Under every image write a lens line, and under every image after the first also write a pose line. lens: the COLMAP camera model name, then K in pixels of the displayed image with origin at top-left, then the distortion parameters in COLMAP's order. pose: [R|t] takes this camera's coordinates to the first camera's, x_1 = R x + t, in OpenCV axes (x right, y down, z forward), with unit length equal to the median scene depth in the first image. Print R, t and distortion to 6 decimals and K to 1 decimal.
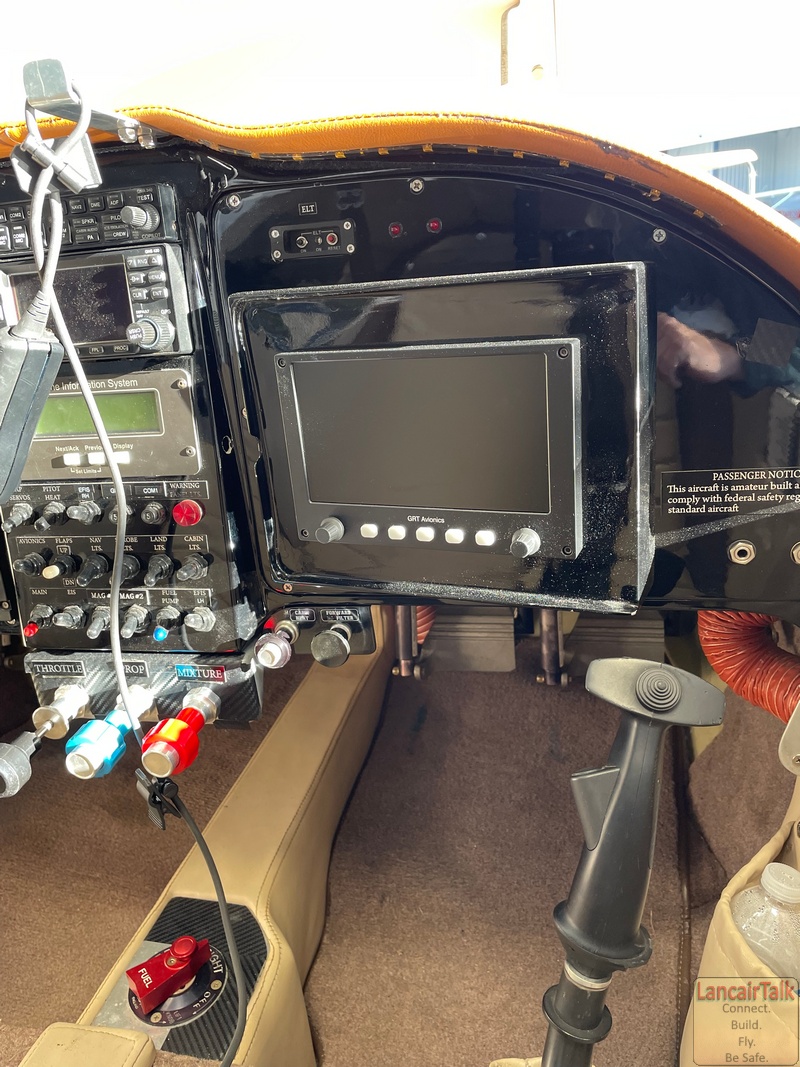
lens RADIAL K [[809.1, 0, 397.6], [0, 809.1, 521.6], [0, 0, 1]] dist [0.085729, -0.119647]
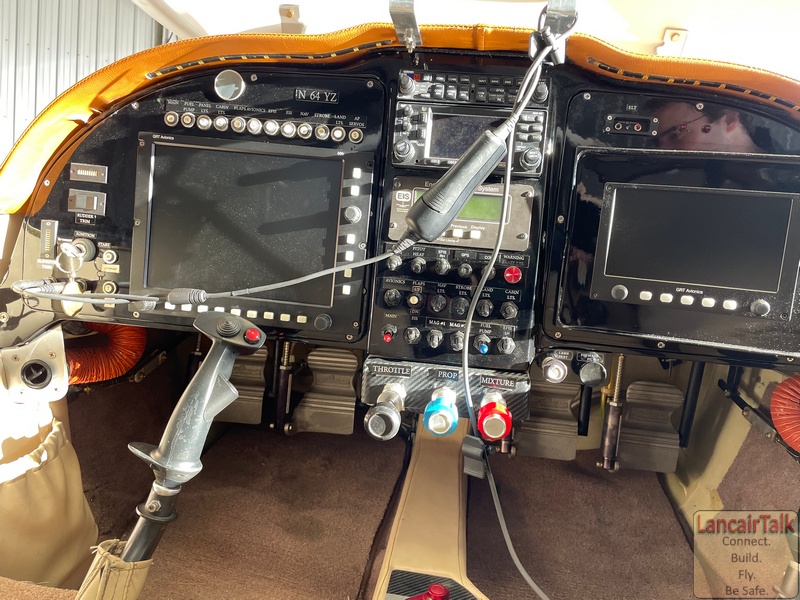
lens RADIAL K [[605.9, 0, 405.2], [0, 605.9, 300.9], [0, 0, 1]] dist [0.090779, -0.127784]
pose [[0.975616, 0.162838, 0.147161, -0.630805], [-0.129865, 0.968808, -0.211061, 0.316204], [-0.176939, 0.186803, 0.966332, -0.089599]]
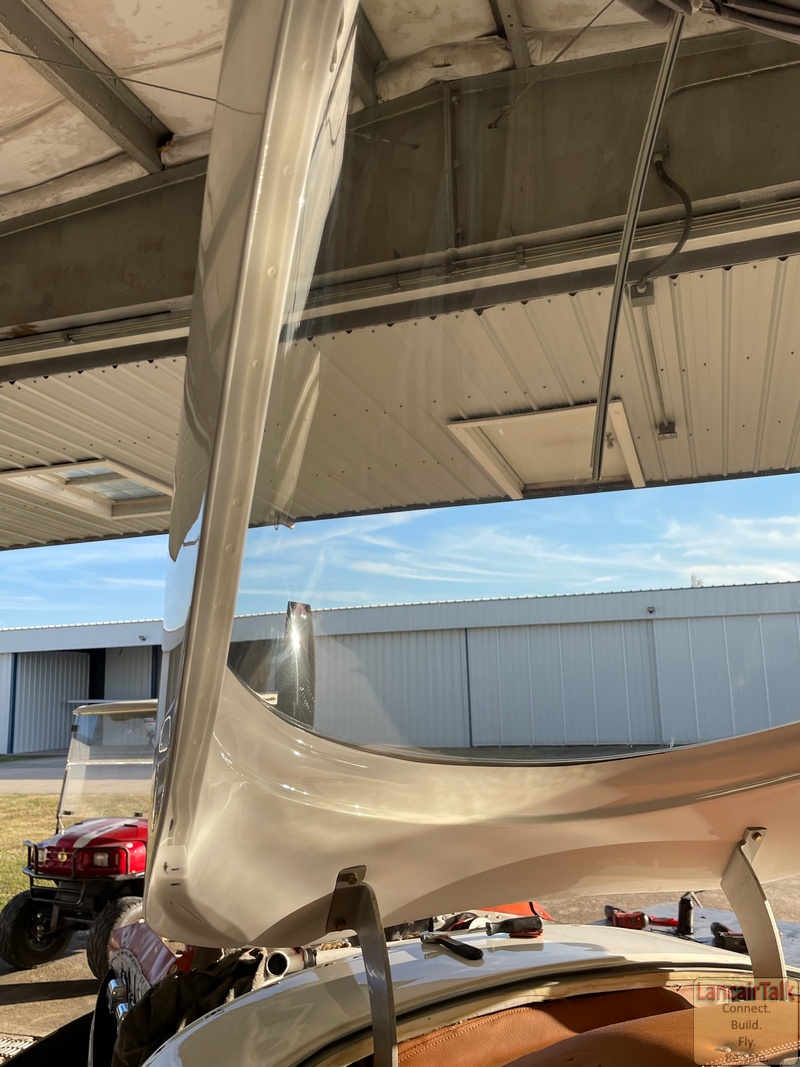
lens RADIAL K [[918.9, 0, 400.0], [0, 918.9, 533.5], [0, 0, 1]] dist [0.086602, -0.113019]
pose [[0.806576, 0.171939, 0.565572, -1.934092], [0.141985, 0.872405, -0.467708, -0.516090], [-0.573825, 0.457545, 0.679248, -0.150761]]
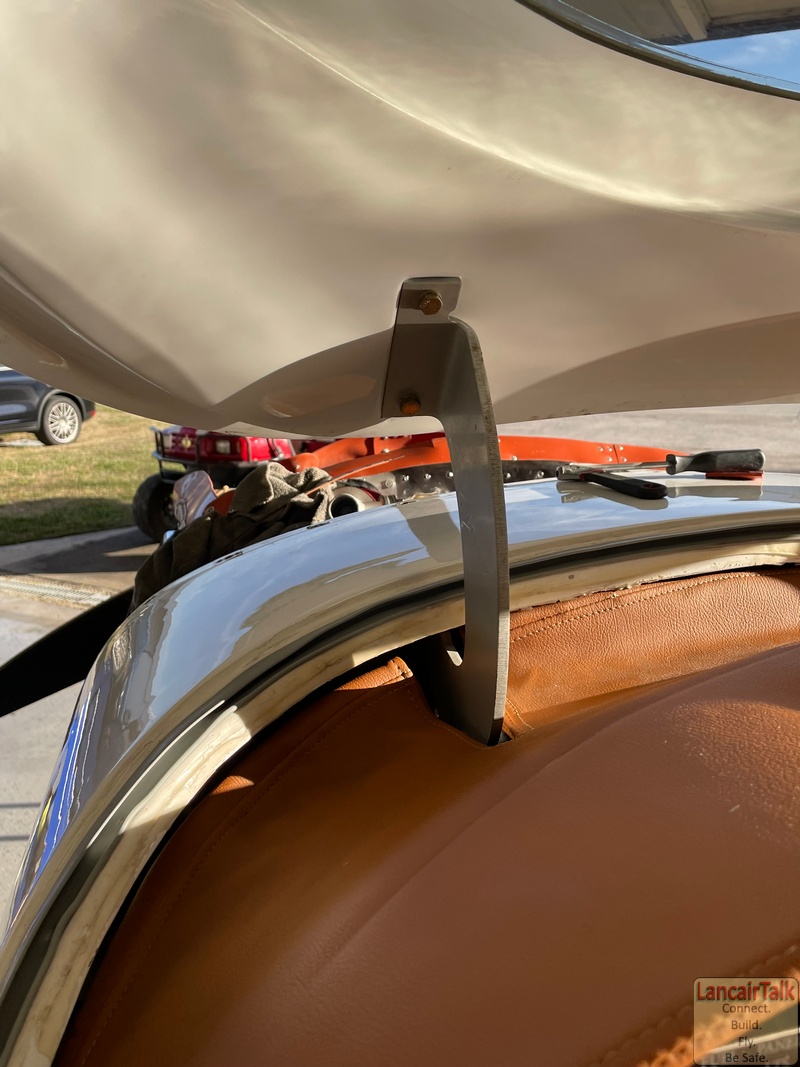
lens RADIAL K [[918.9, 0, 400.0], [0, 918.9, 533.5], [0, 0, 1]] dist [0.086602, -0.113019]
pose [[0.877965, -0.016046, 0.478455, -1.281481], [0.075307, 0.991624, -0.104933, -0.488166], [-0.472764, 0.128159, 0.871820, 0.772131]]
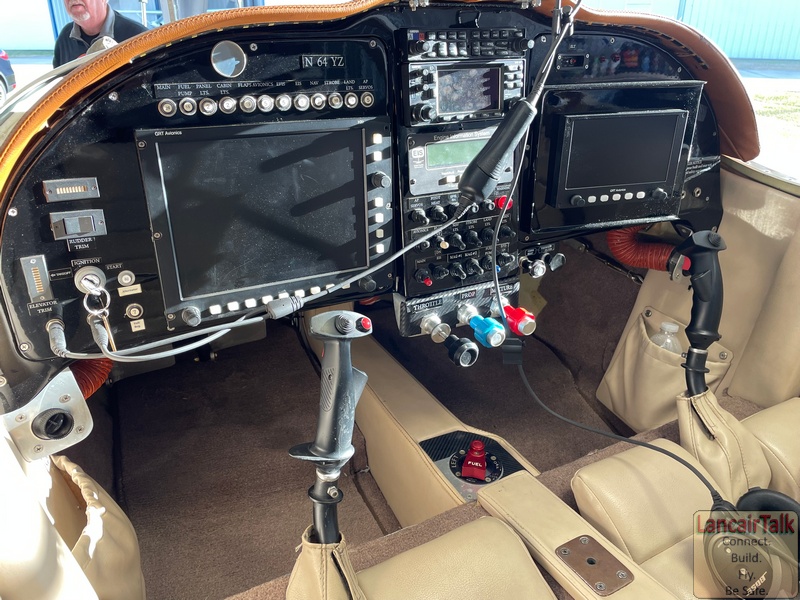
lens RADIAL K [[606.6, 0, 397.1], [0, 606.6, 295.6], [0, 0, 1]] dist [0.085729, -0.119647]
pose [[0.755862, -0.176565, 0.630474, -1.398867], [0.138488, 0.984279, 0.109619, 0.012130], [-0.639917, 0.004456, 0.768431, 0.065983]]
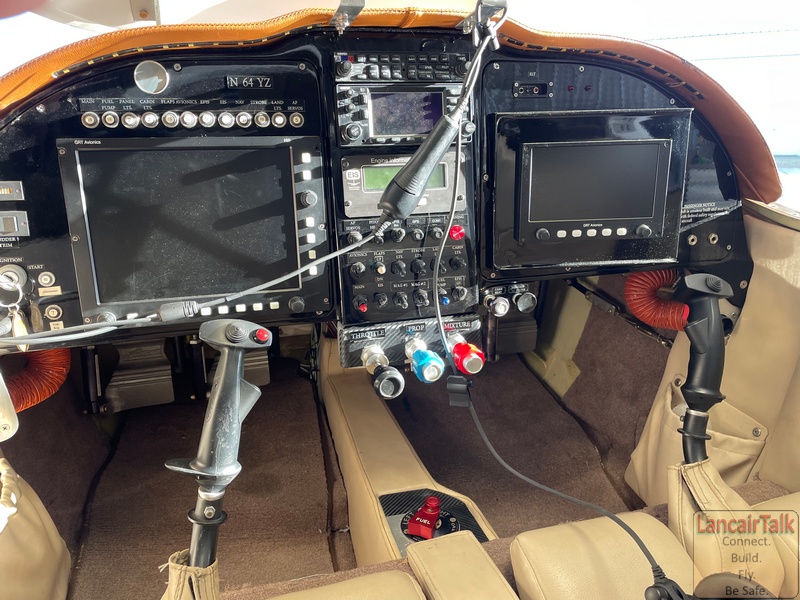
lens RADIAL K [[606.0, 0, 398.0], [0, 606.0, 301.8], [0, 0, 1]] dist [0.084168, -0.111727]
pose [[0.876114, -0.053722, 0.479101, -1.036861], [0.094230, 0.993687, -0.060891, 0.214312], [-0.472805, 0.098493, 0.875645, -0.105680]]
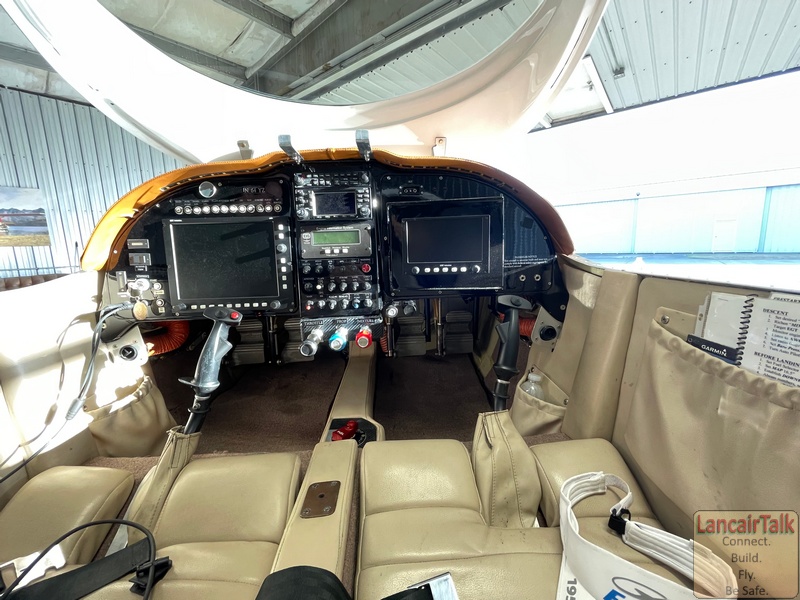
lens RADIAL K [[332.0, 0, 400.0], [0, 332.0, 300.0], [0, 0, 1]] dist [-0.001569, 0.000082]
pose [[0.962649, 0.018075, 0.270150, -0.484979], [0.029913, 0.984561, -0.172466, 0.346651], [-0.269097, 0.174105, 0.947246, -0.260214]]
